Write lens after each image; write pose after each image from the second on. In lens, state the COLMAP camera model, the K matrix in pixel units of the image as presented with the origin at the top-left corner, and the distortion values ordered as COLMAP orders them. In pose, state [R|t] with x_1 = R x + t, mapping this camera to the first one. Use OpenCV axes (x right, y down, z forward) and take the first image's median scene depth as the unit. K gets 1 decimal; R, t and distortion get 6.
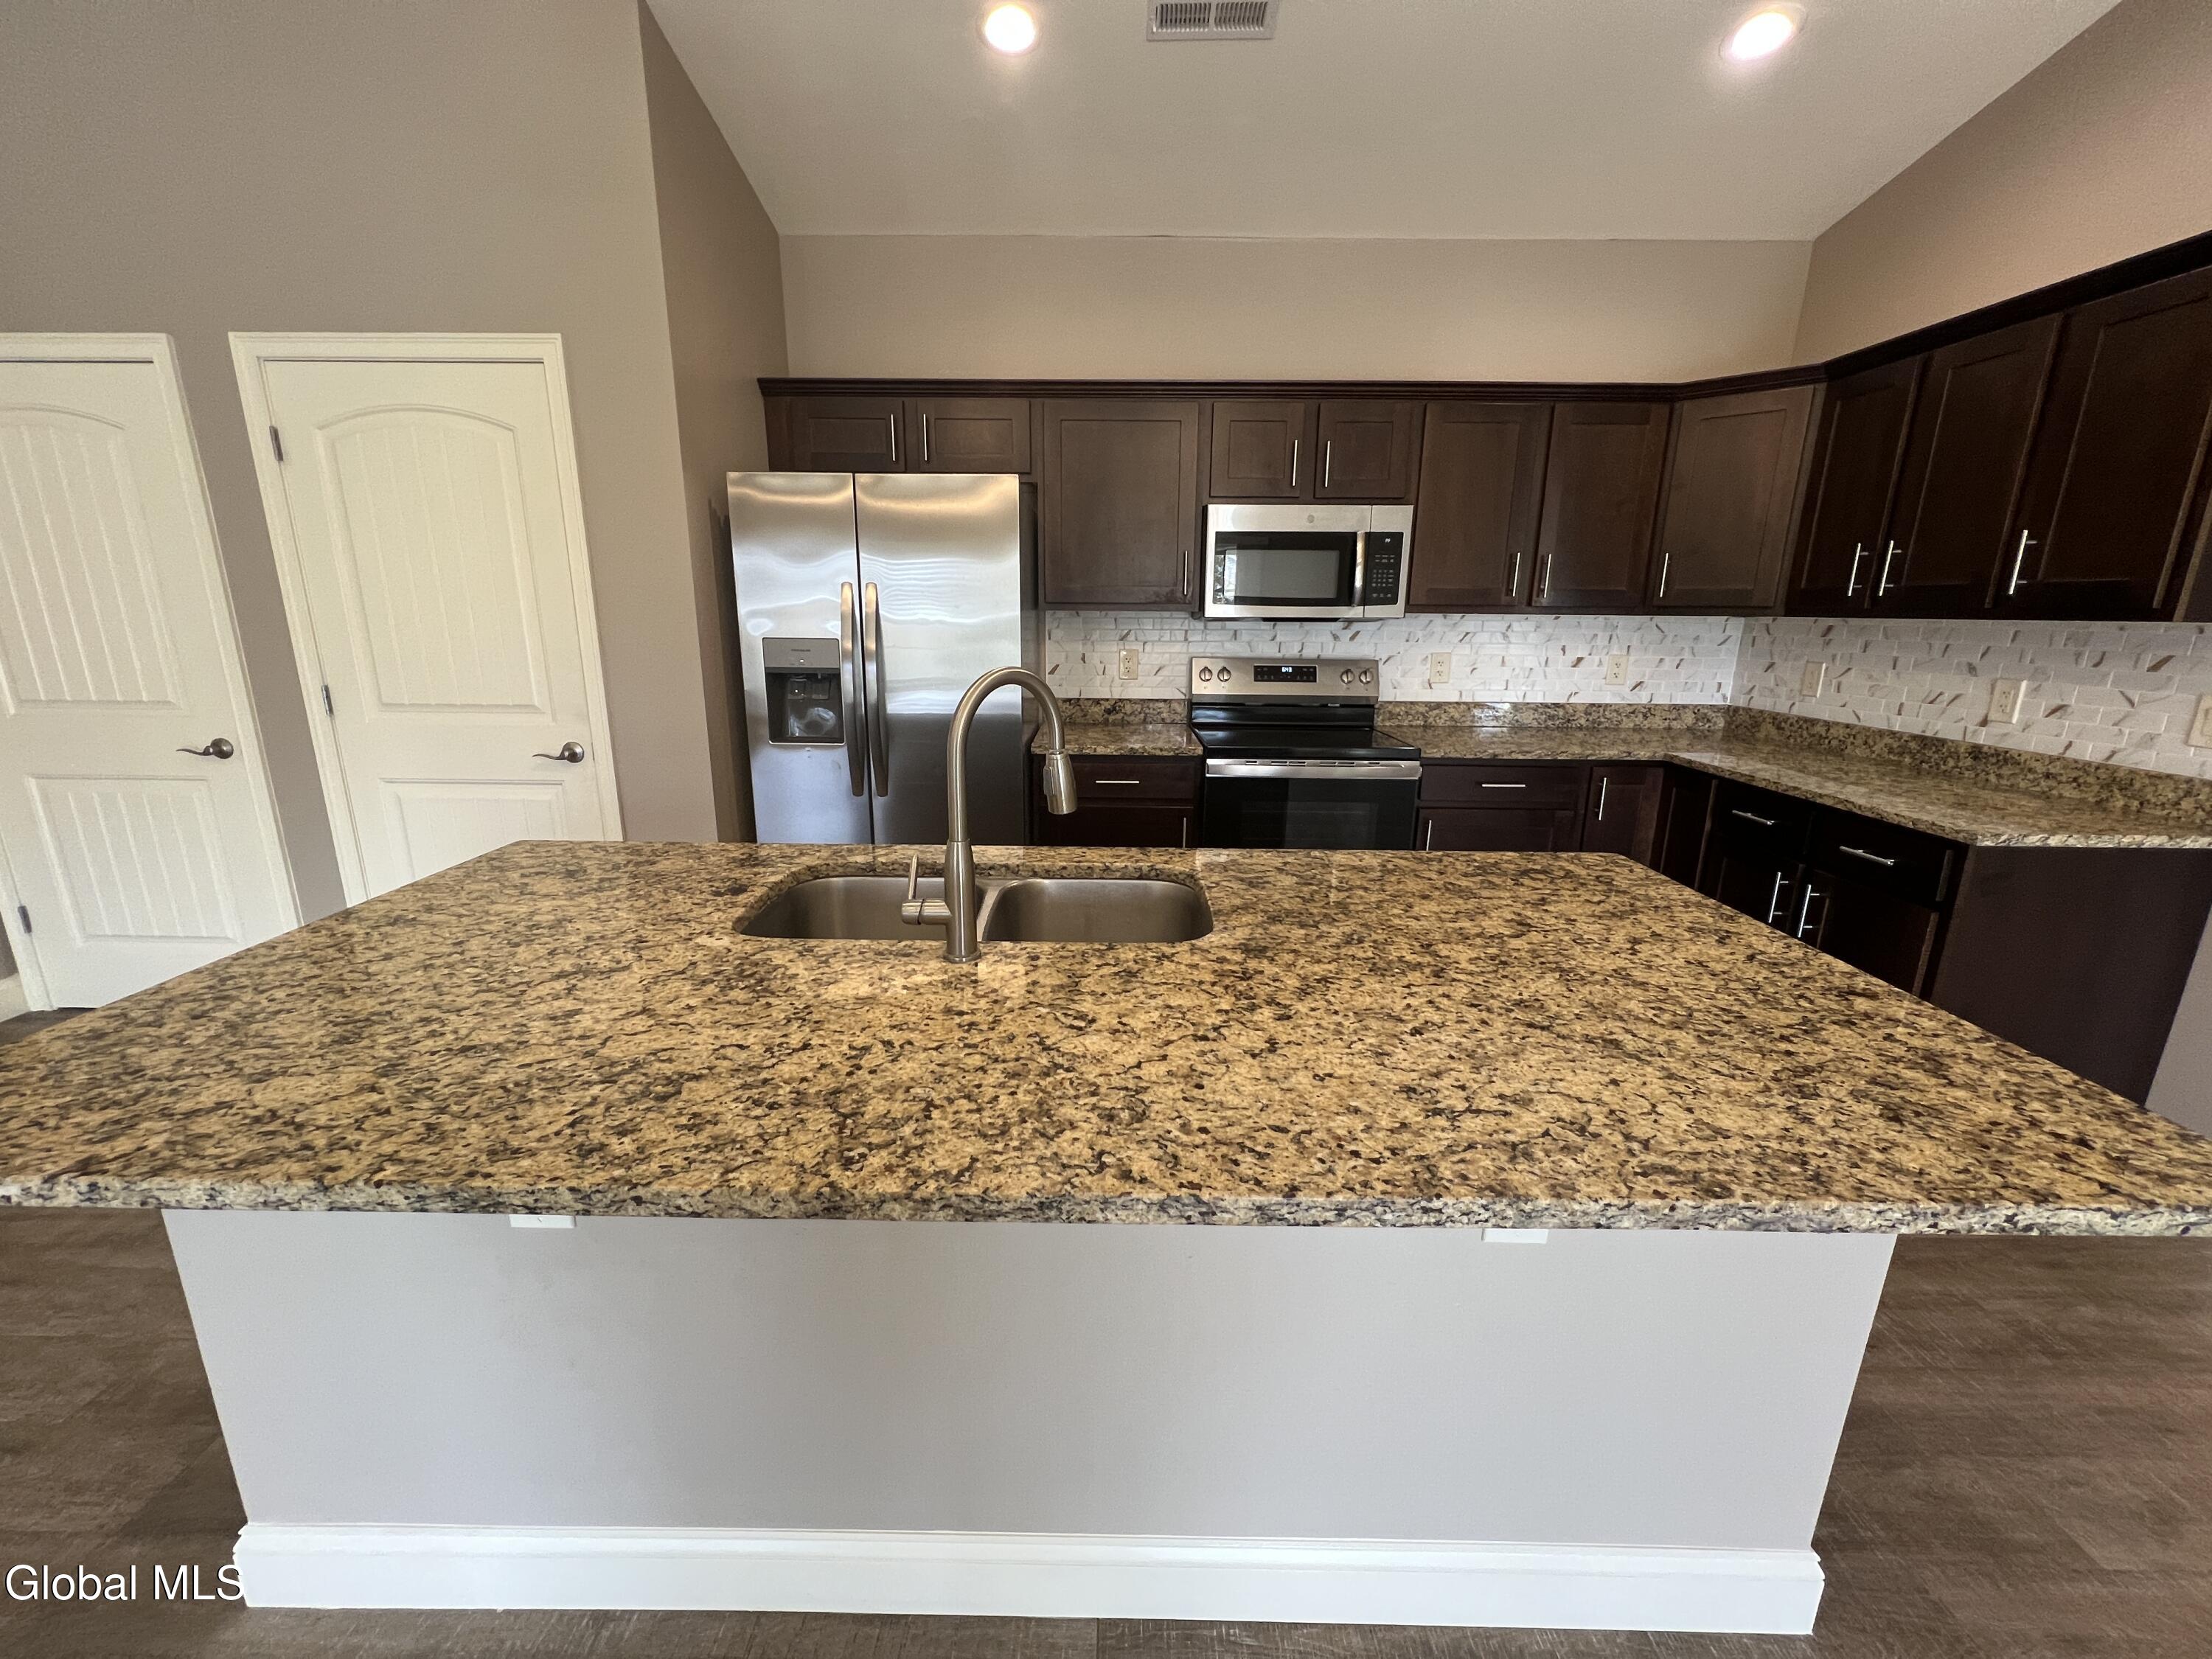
lens RADIAL K [[880.4, 0, 1098.4], [0, 880.4, 829.7], [0, 0, 1]] dist [-0.002484, 0.000470]
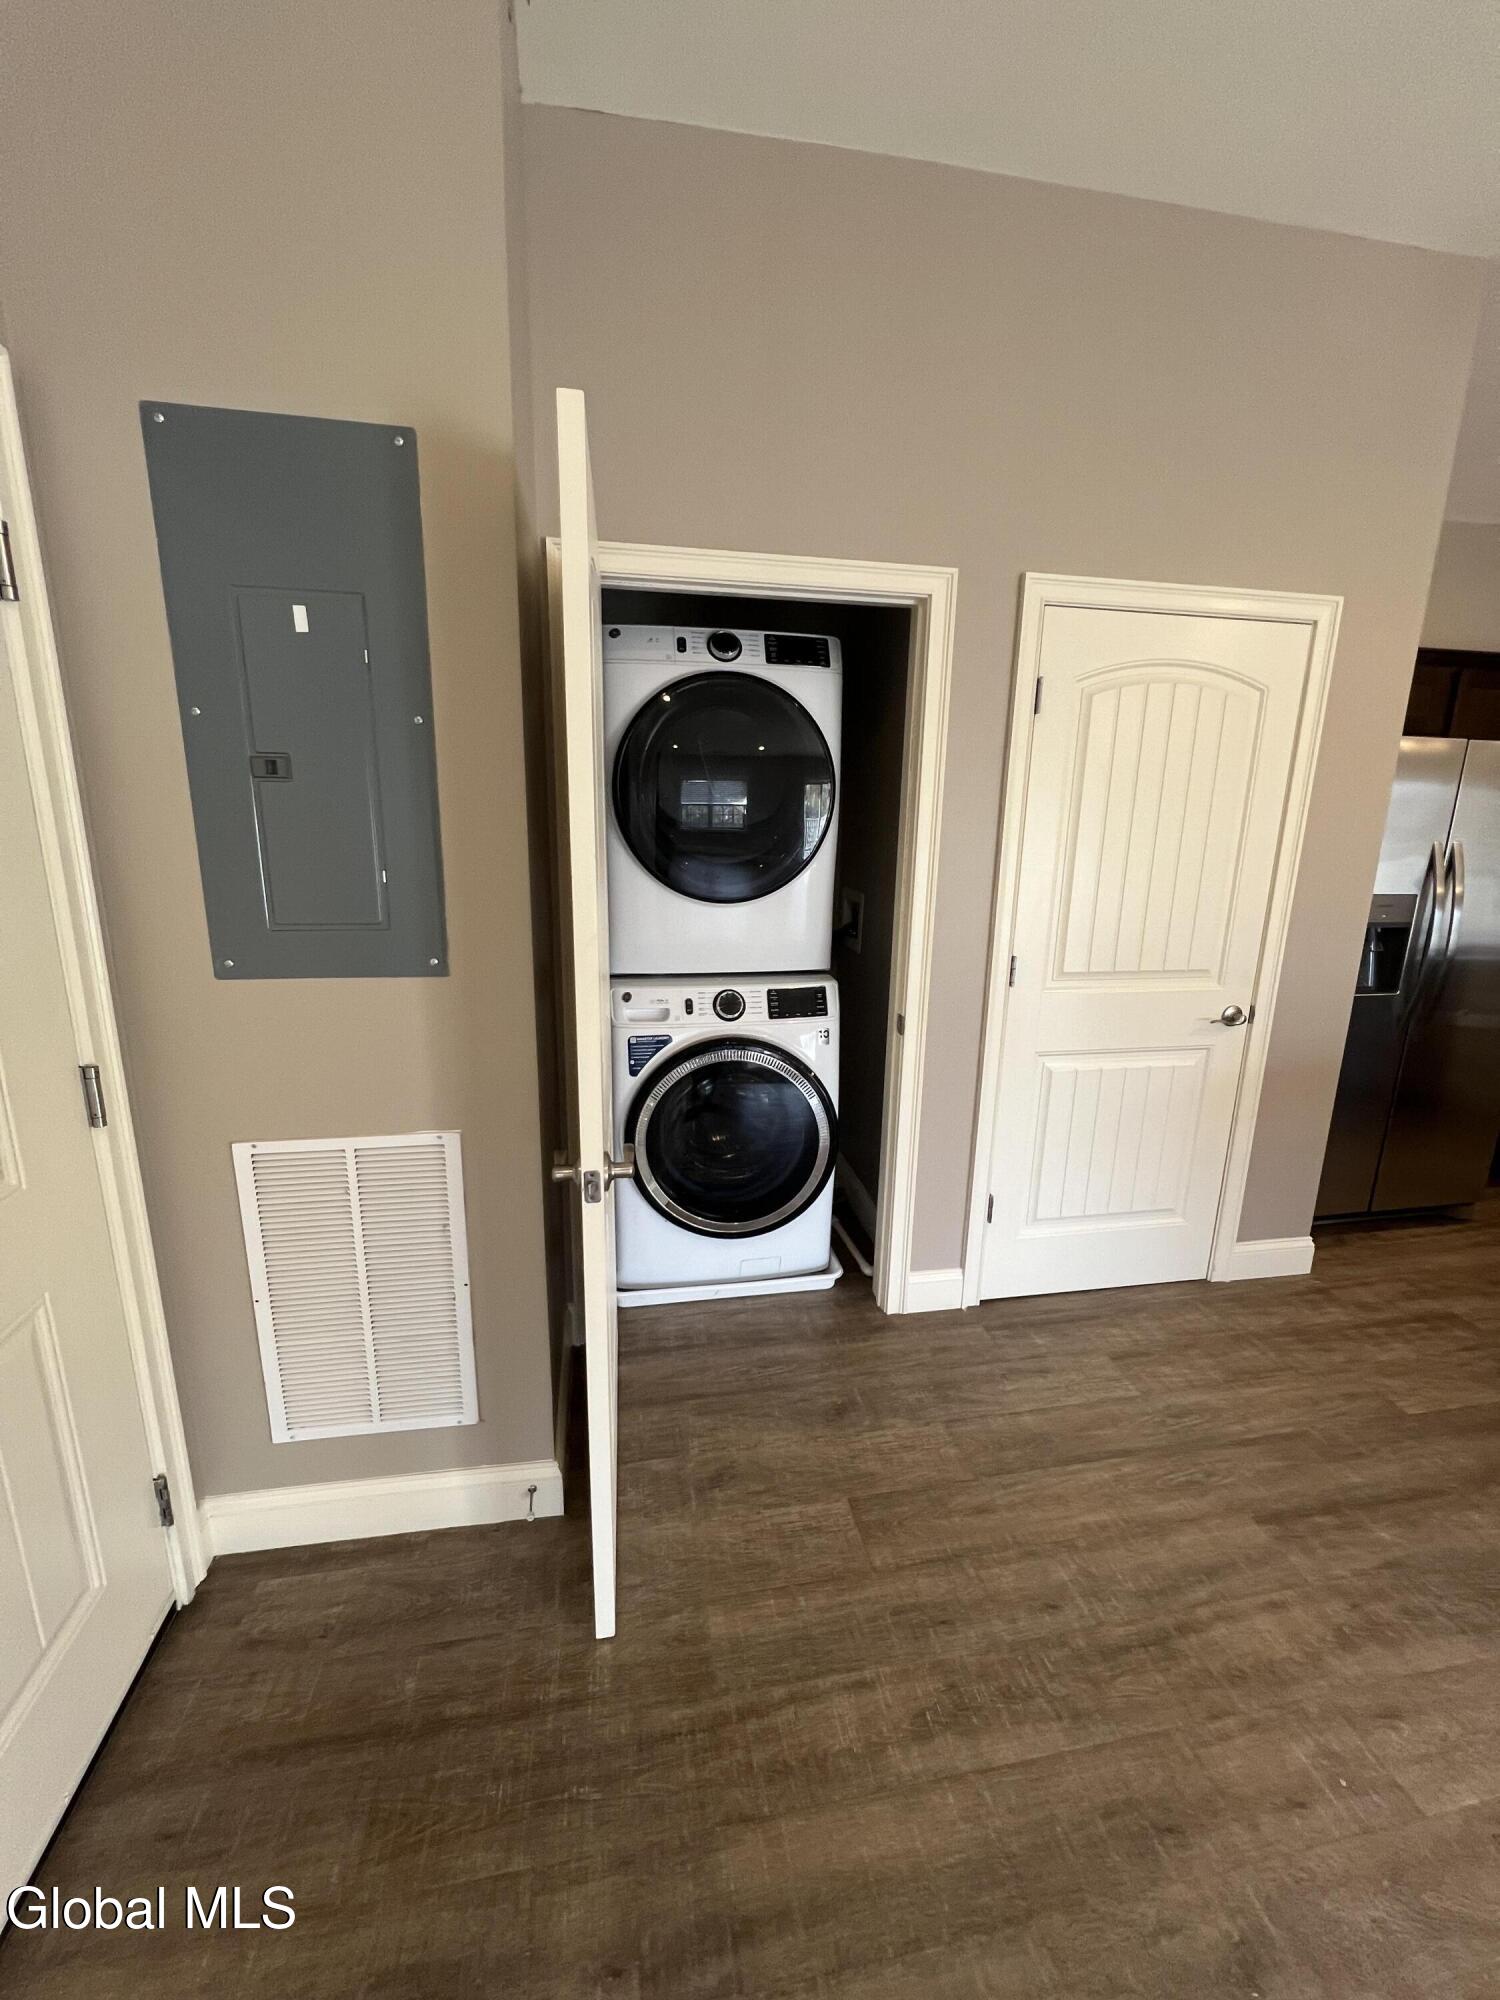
lens RADIAL K [[803.5, 0, 742.1], [0, 803.5, 993.9], [0, 0, 1]] dist [-0.002324, 0.000117]
pose [[0.980754, -0.038139, 0.191484, -1.201864], [0.040917, 0.999107, -0.010575, -0.115846], [-0.190910, 0.018206, 0.981439, 0.217277]]
